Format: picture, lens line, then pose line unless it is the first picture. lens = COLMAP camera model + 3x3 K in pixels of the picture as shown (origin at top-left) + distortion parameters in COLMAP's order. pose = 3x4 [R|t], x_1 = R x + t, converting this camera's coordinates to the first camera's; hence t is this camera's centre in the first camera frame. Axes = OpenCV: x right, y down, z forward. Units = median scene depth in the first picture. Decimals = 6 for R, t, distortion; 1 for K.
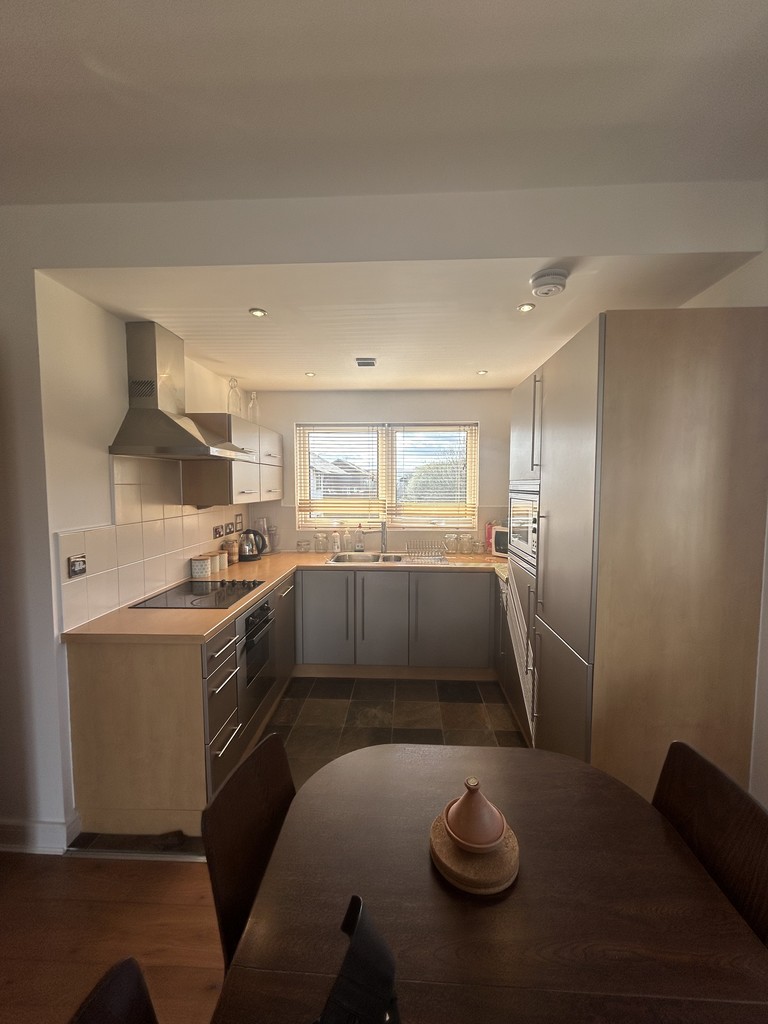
lens RADIAL K [[415.1, 0, 387.5], [0, 415.1, 511.8], [0, 0, 1]] dist [0.003549, 0.000845]
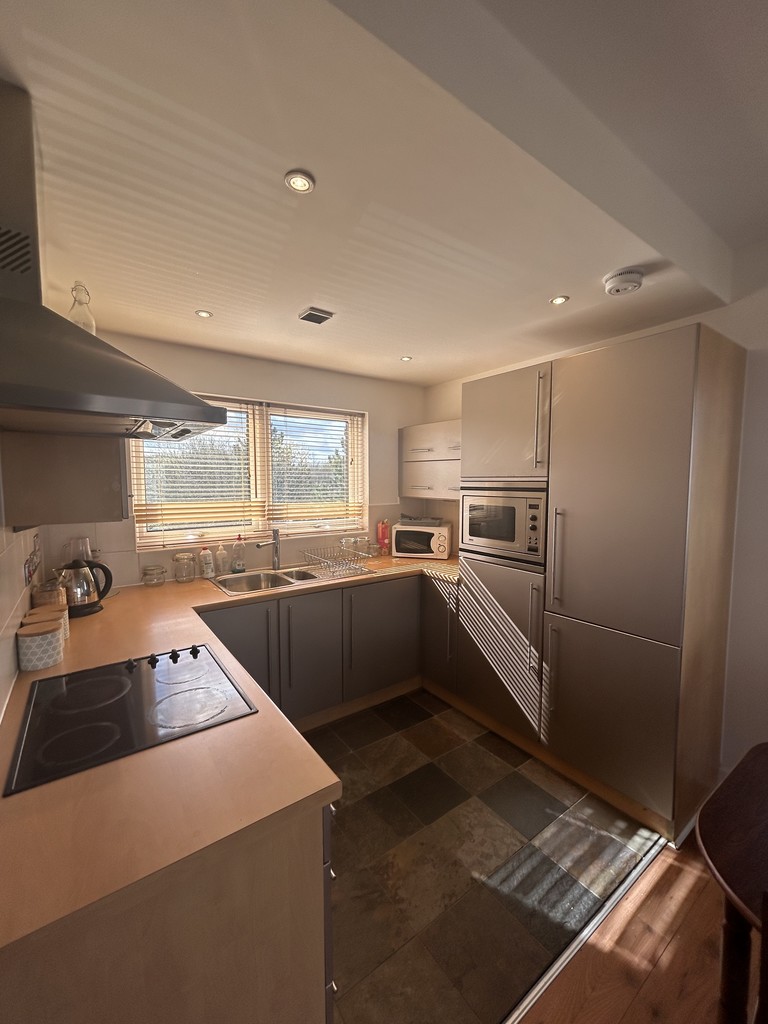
lens RADIAL K [[415.1, 0, 384.9], [0, 415.1, 513.2], [0, 0, 1]] dist [0.003549, 0.000845]
pose [[0.784724, -0.048131, 0.617974, -0.321314], [0.039973, 0.998835, 0.027037, -0.018661], [-0.618555, 0.003486, 0.785734, 0.258824]]
